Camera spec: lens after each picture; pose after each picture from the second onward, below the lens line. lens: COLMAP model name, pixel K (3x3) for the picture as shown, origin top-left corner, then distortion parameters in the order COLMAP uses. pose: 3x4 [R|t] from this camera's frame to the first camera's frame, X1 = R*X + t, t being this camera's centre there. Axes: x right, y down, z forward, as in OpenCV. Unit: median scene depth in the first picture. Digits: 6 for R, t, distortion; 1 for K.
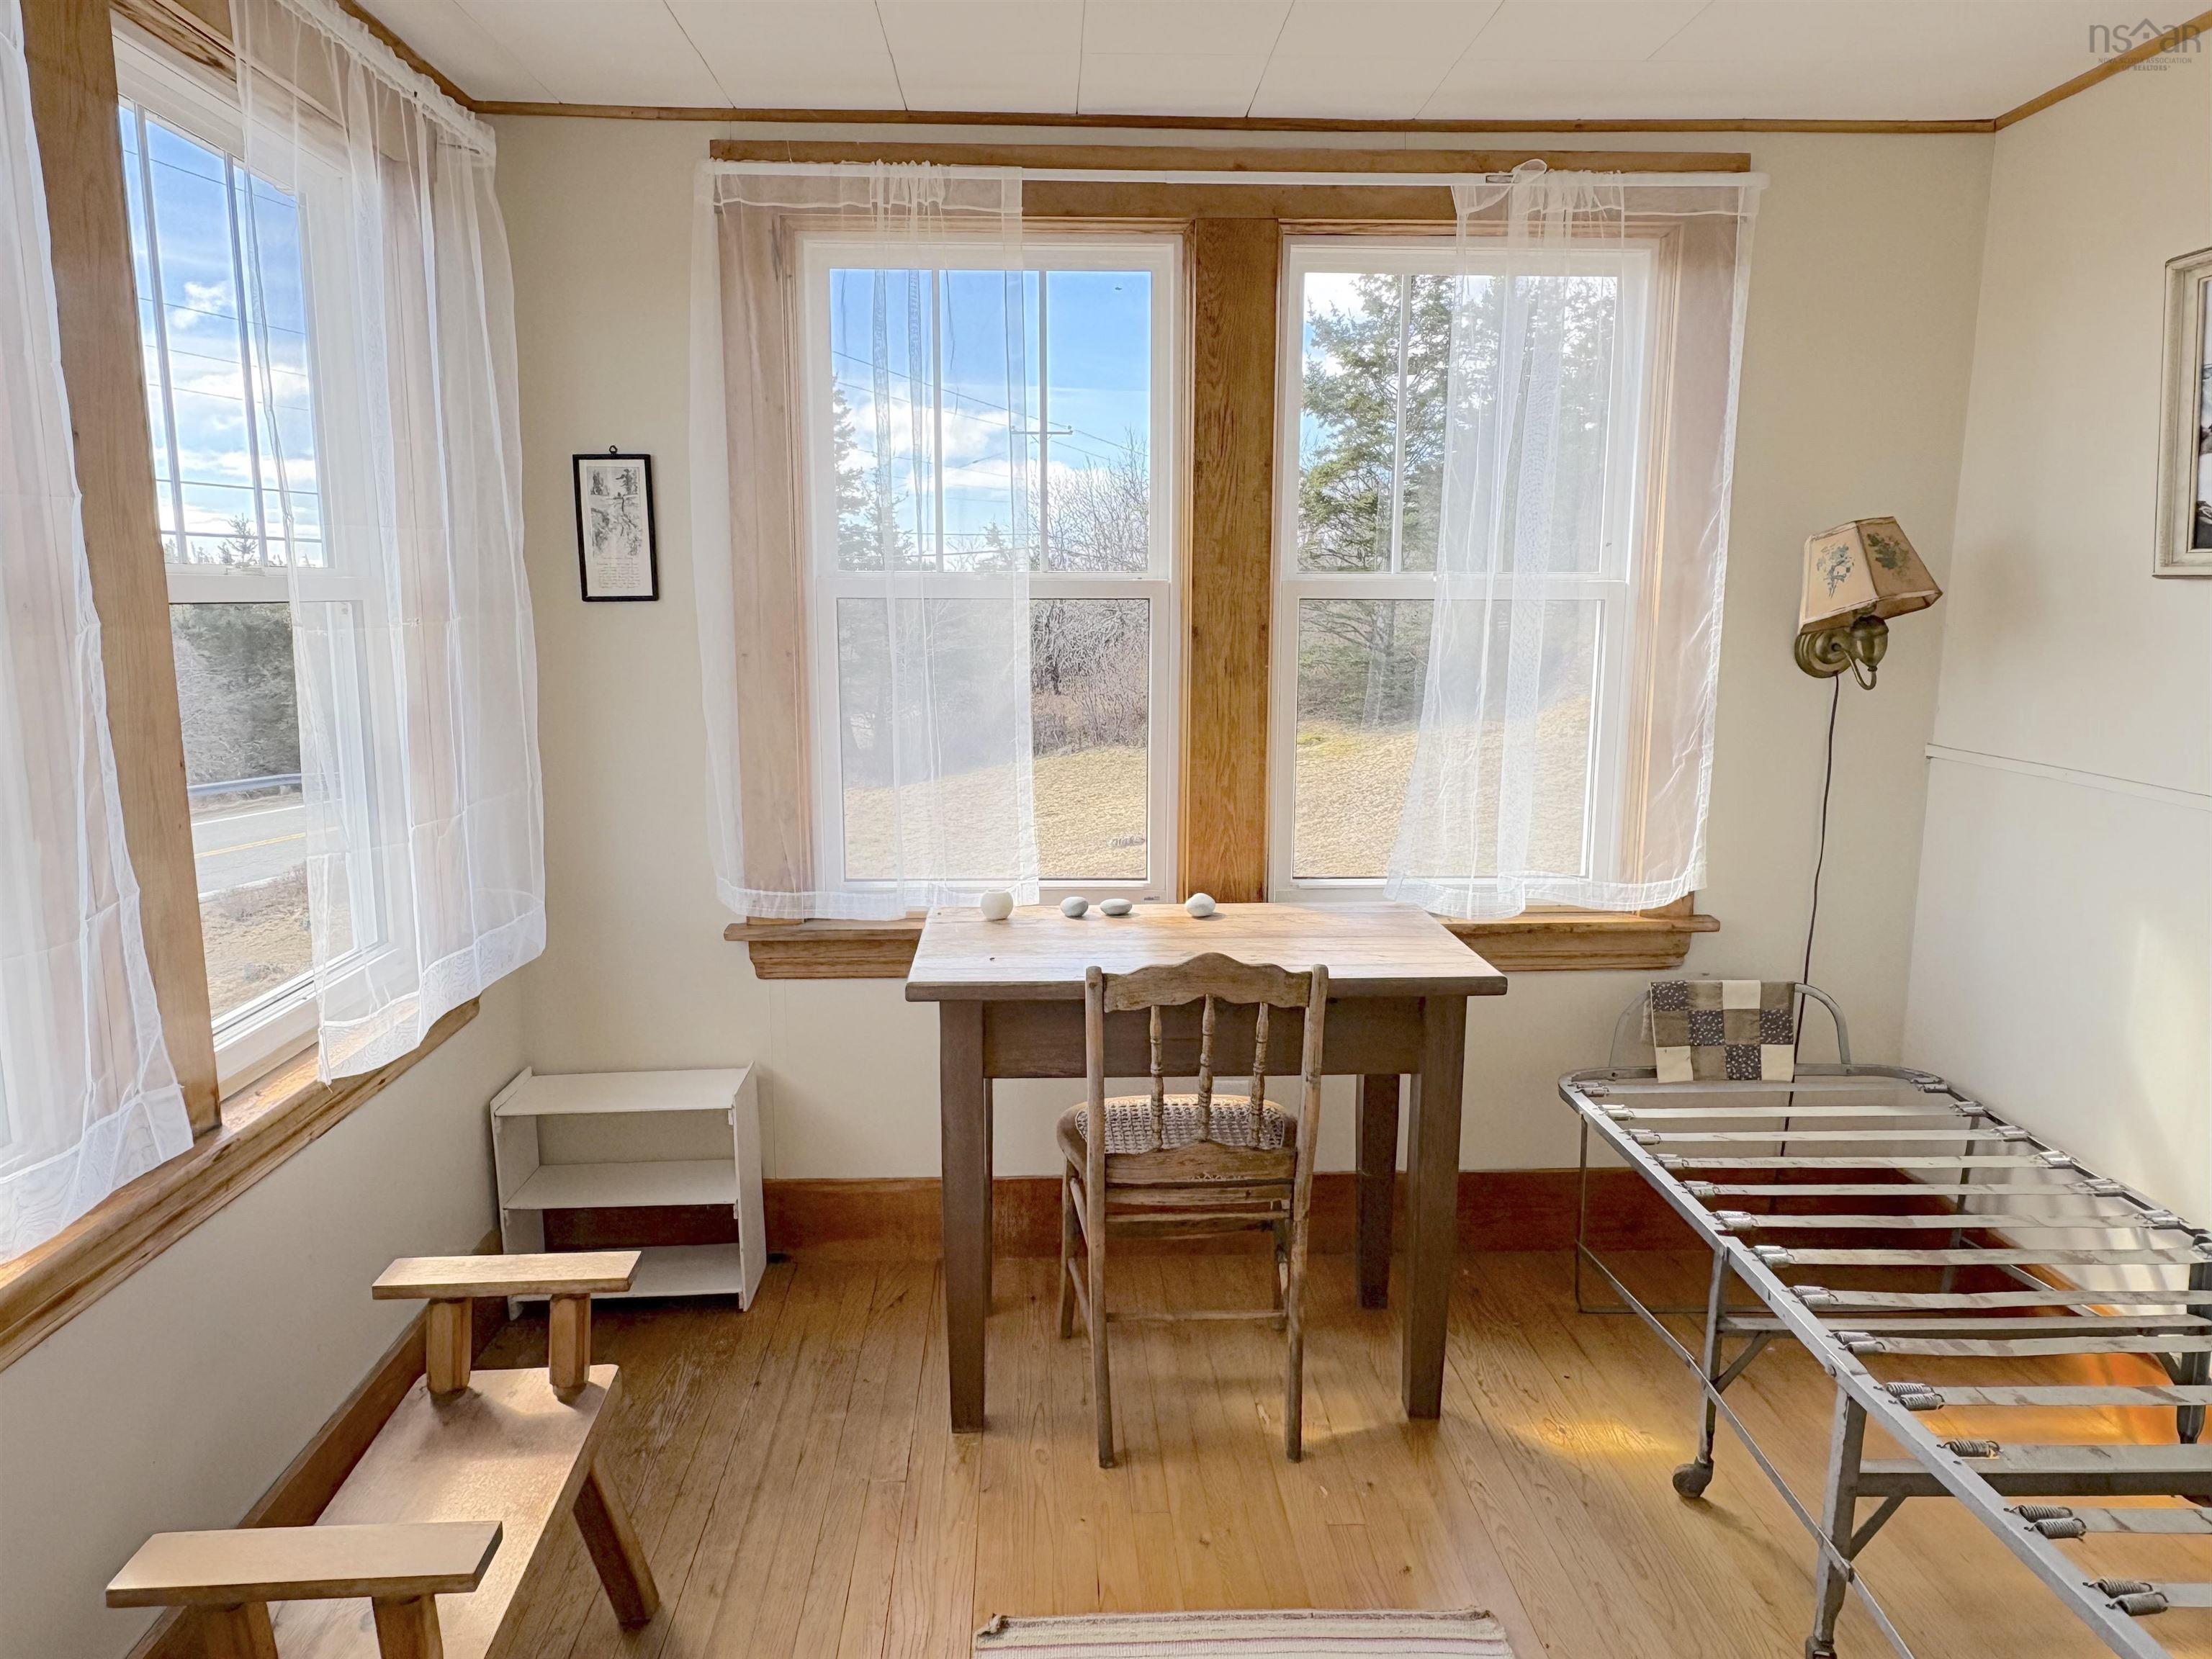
lens RADIAL K [[1436.8, 0, 1106.0], [0, 1436.8, 829.5], [0, 0, 1]] dist [-0.003257, -0.001106]
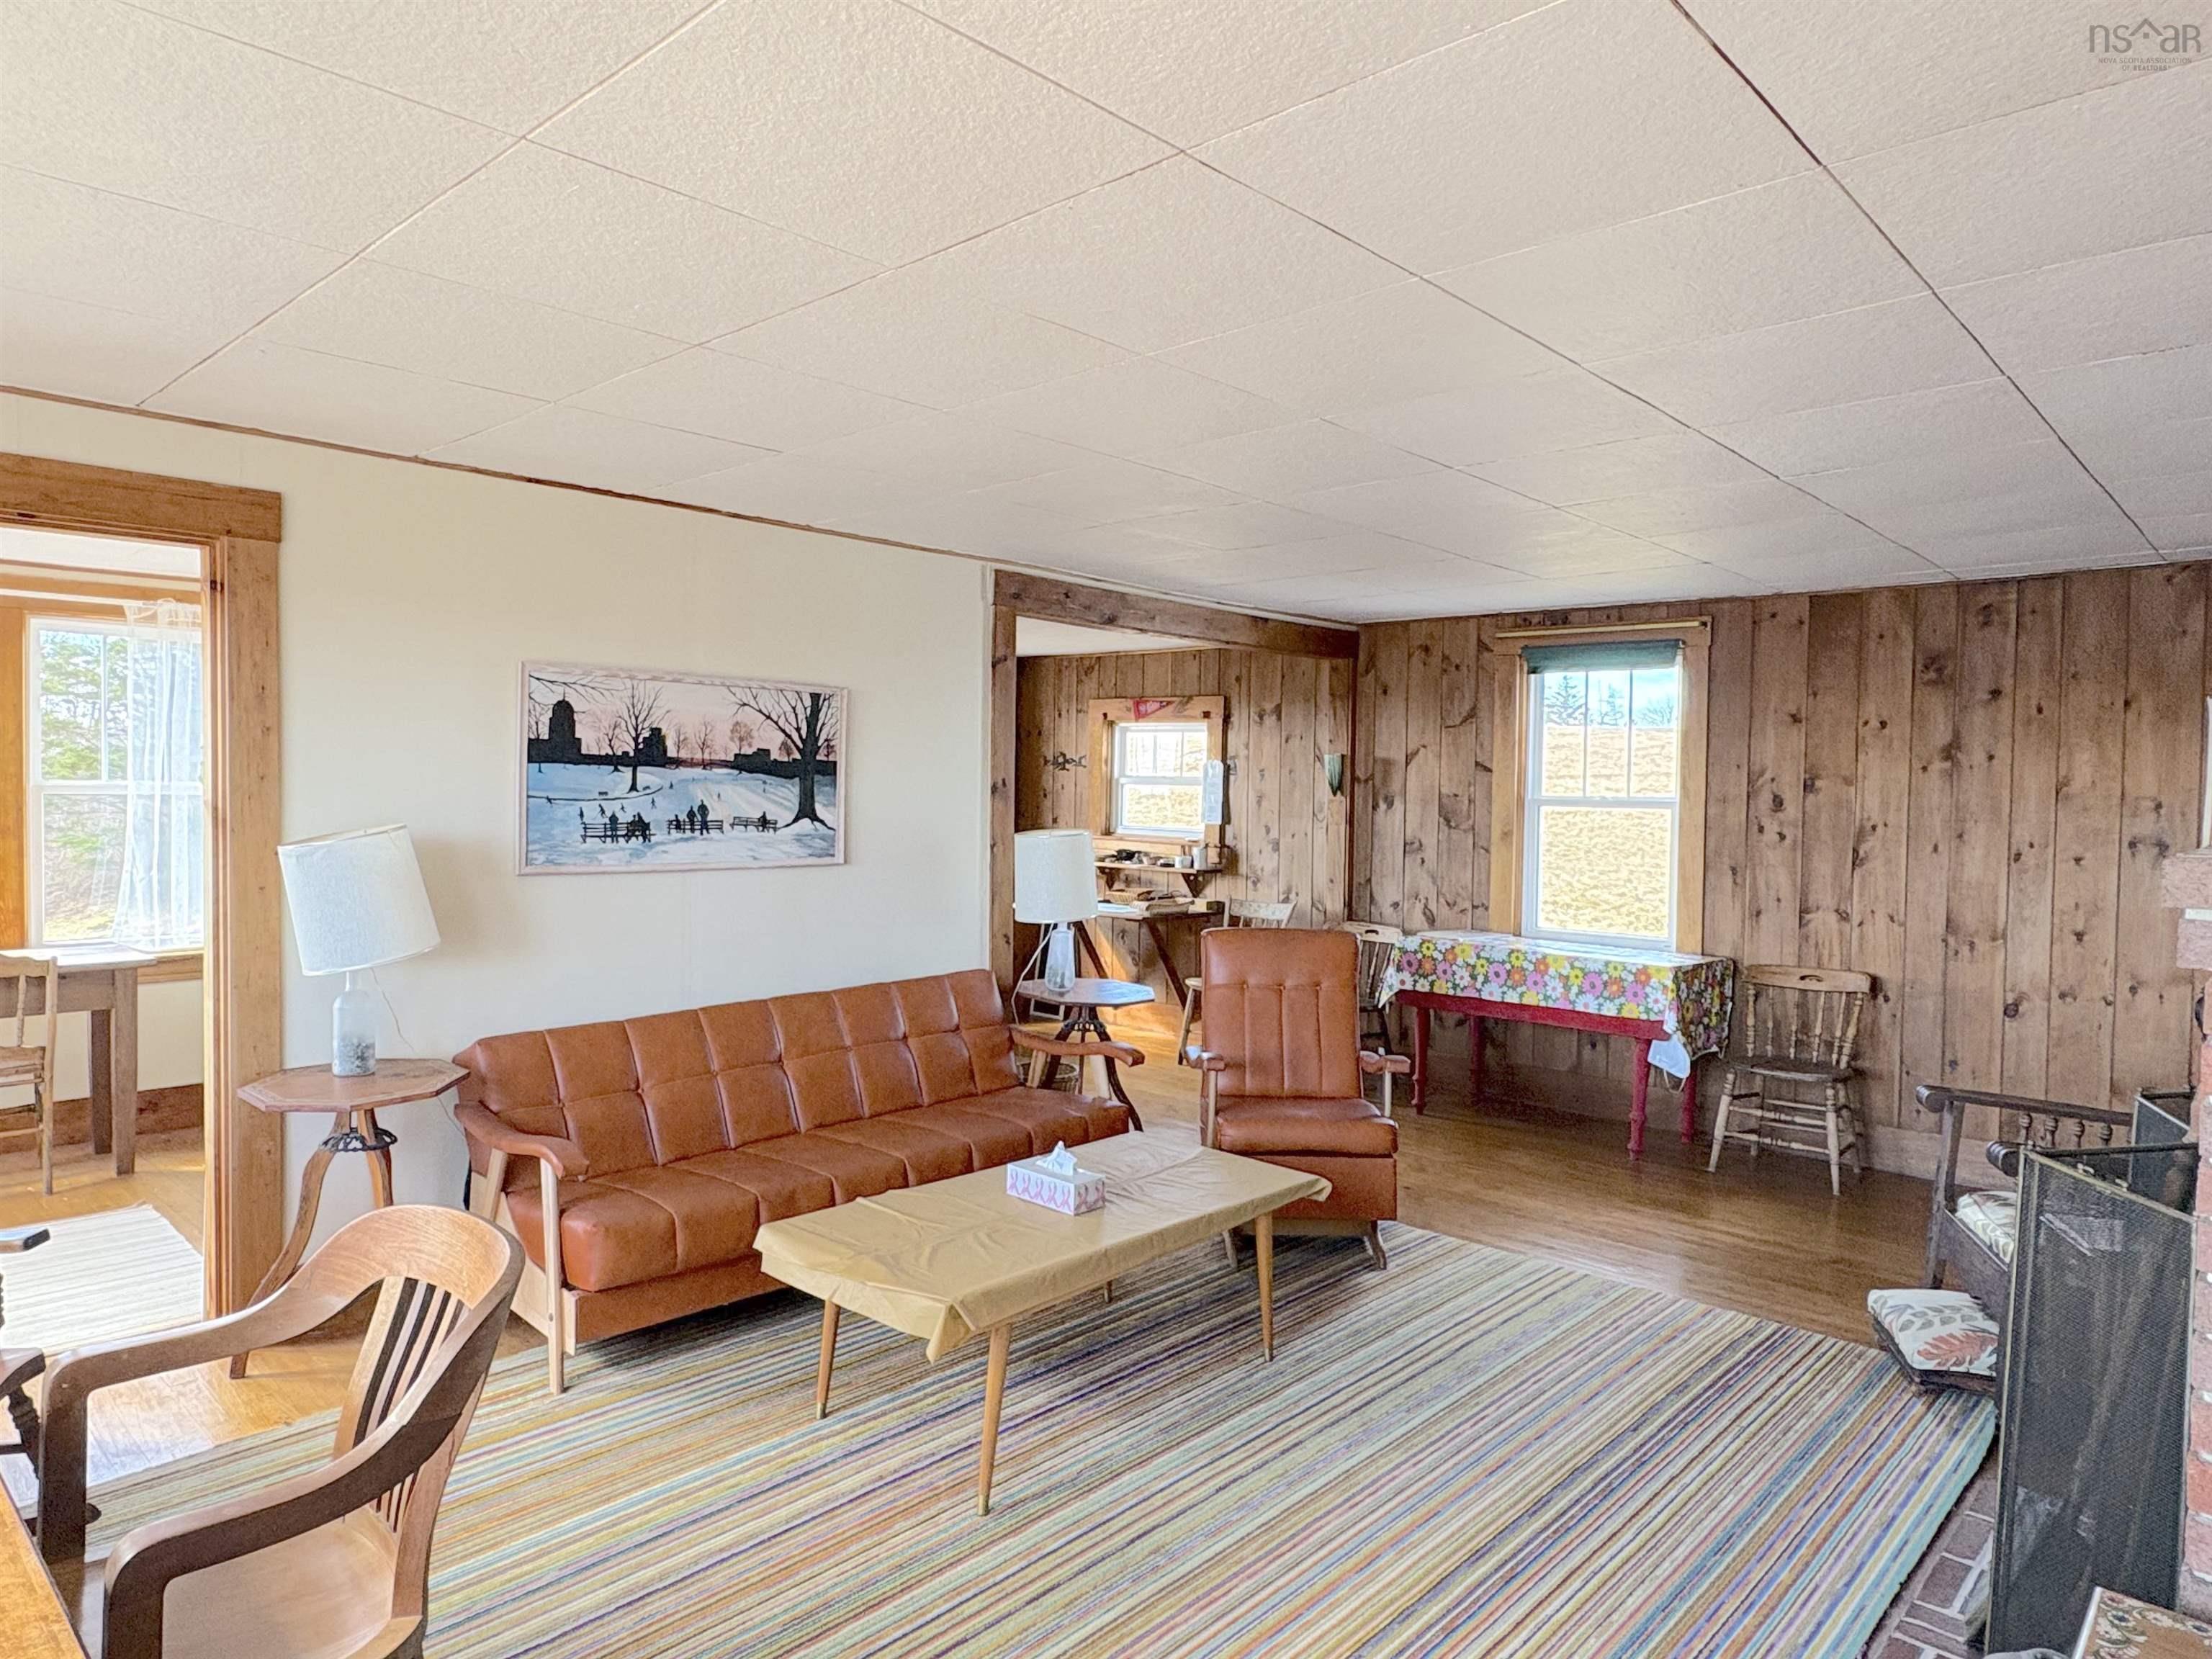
lens RADIAL K [[1364.4, 0, 1106.0], [0, 1364.4, 829.5], [0, 0, 1]] dist [-0.001436, 0.000224]
pose [[0.719404, -0.010378, 0.694514, -0.130235], [0.093982, 0.992148, -0.082525, 0.203443], [-0.688204, 0.124640, 0.714731, -1.509017]]
